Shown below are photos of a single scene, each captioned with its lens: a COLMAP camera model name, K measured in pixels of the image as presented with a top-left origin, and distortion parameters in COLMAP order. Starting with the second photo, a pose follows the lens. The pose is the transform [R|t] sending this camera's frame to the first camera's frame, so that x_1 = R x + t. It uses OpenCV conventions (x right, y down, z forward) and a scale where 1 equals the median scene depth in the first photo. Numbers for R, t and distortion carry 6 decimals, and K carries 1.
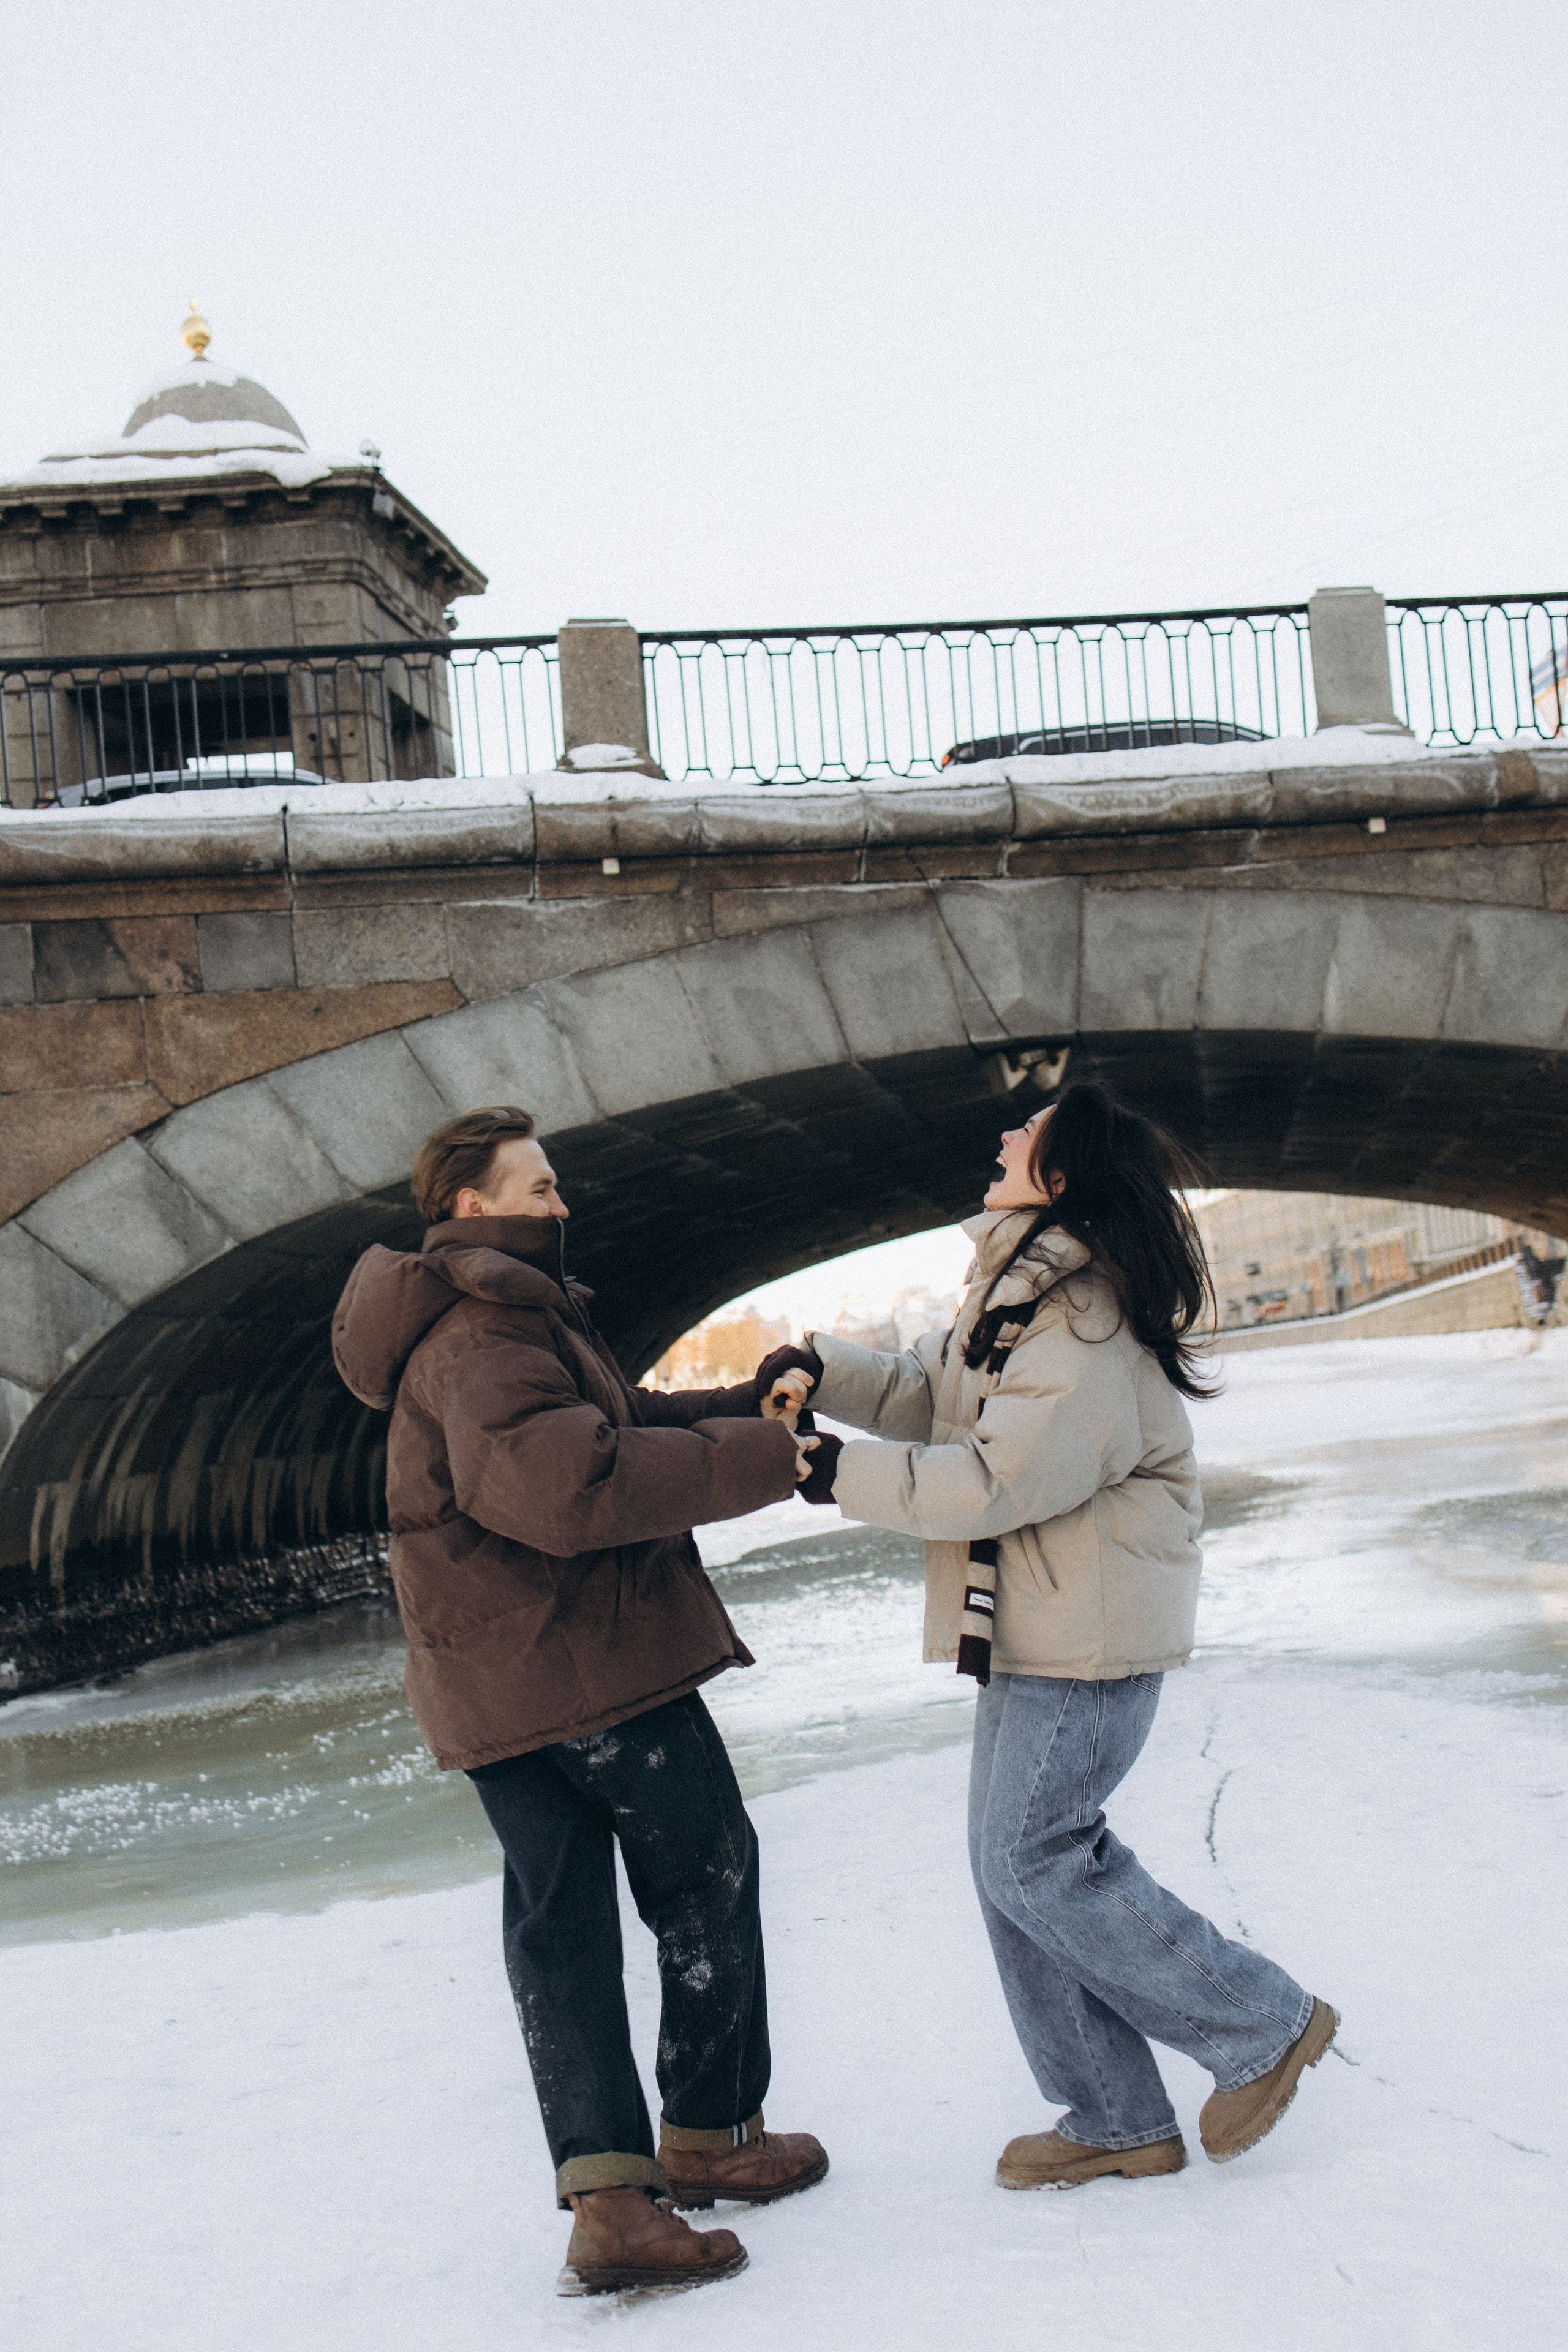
lens RADIAL K [[2740.8, 0, 783.3], [0, 2740.8, 1318.9], [0, 0, 1]] dist [0.107971, -0.273319]
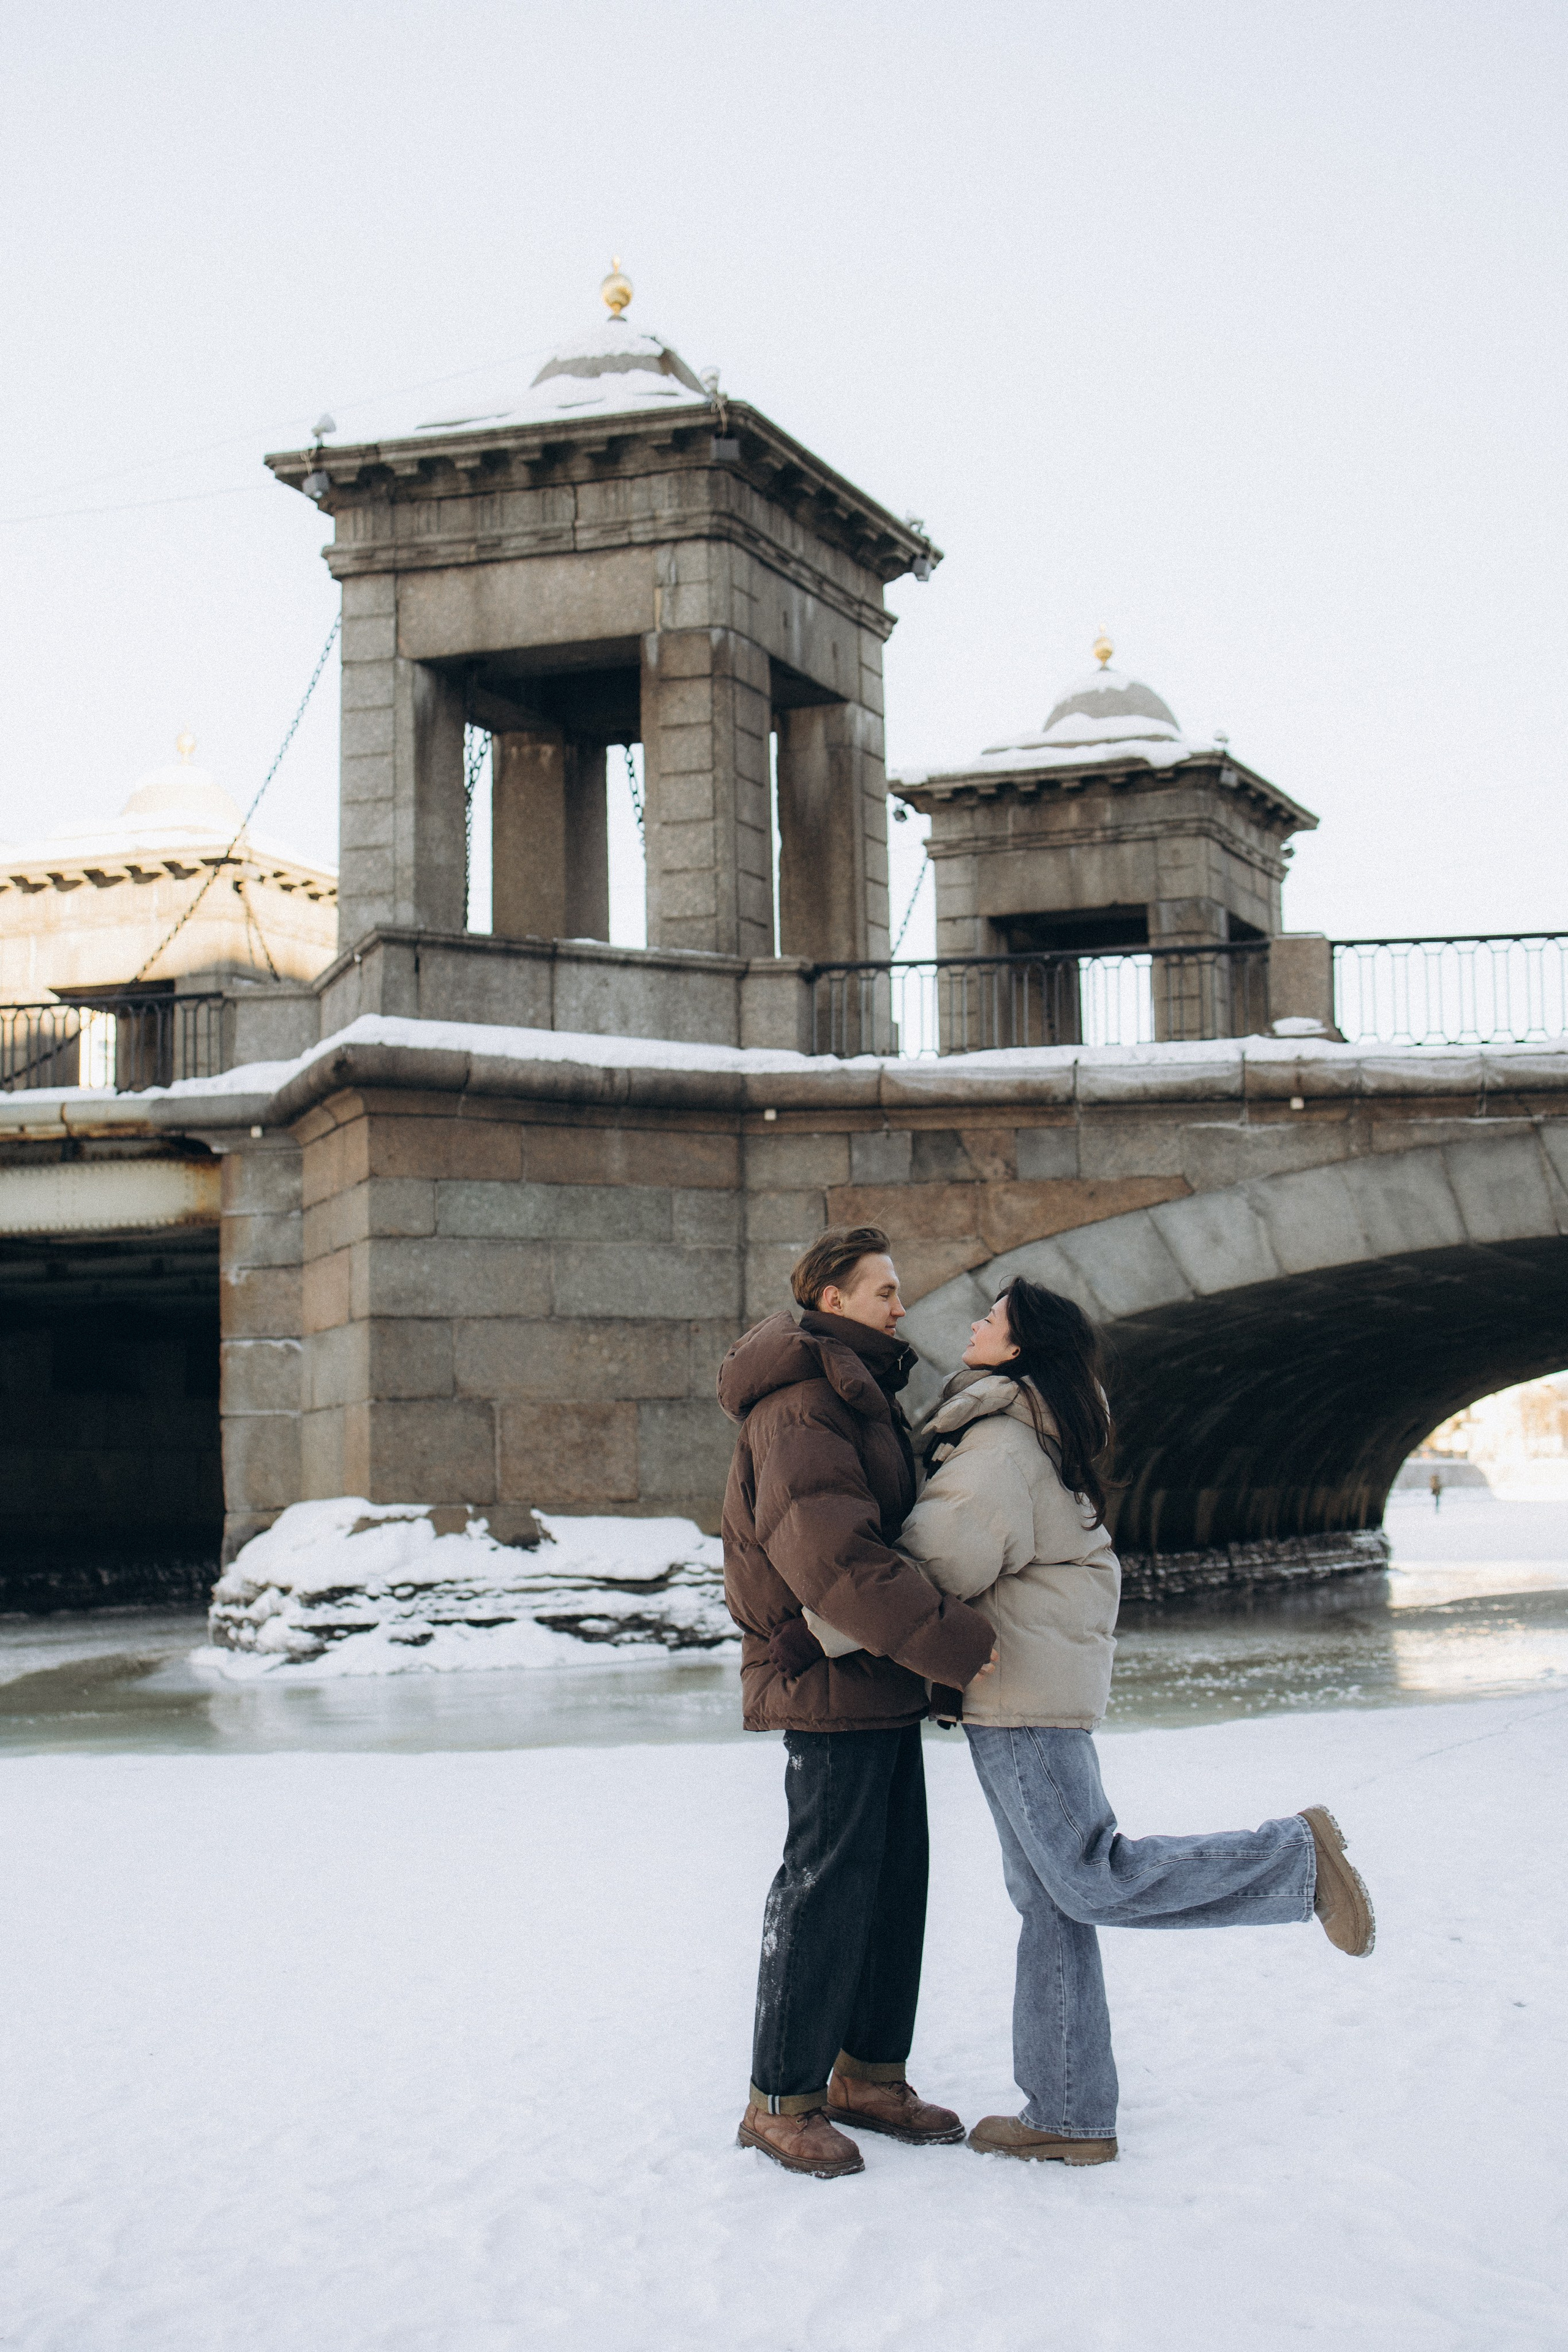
lens RADIAL K [[2956.1, 0, 682.5], [0, 2956.1, 1243.9], [0, 0, 1]] dist [-0.044113, 0.009523]
pose [[0.919426, 0.055810, -0.389282, 0.245129], [-0.068083, 0.997521, -0.017791, -0.041487], [0.387324, 0.042861, 0.920947, -0.540696]]
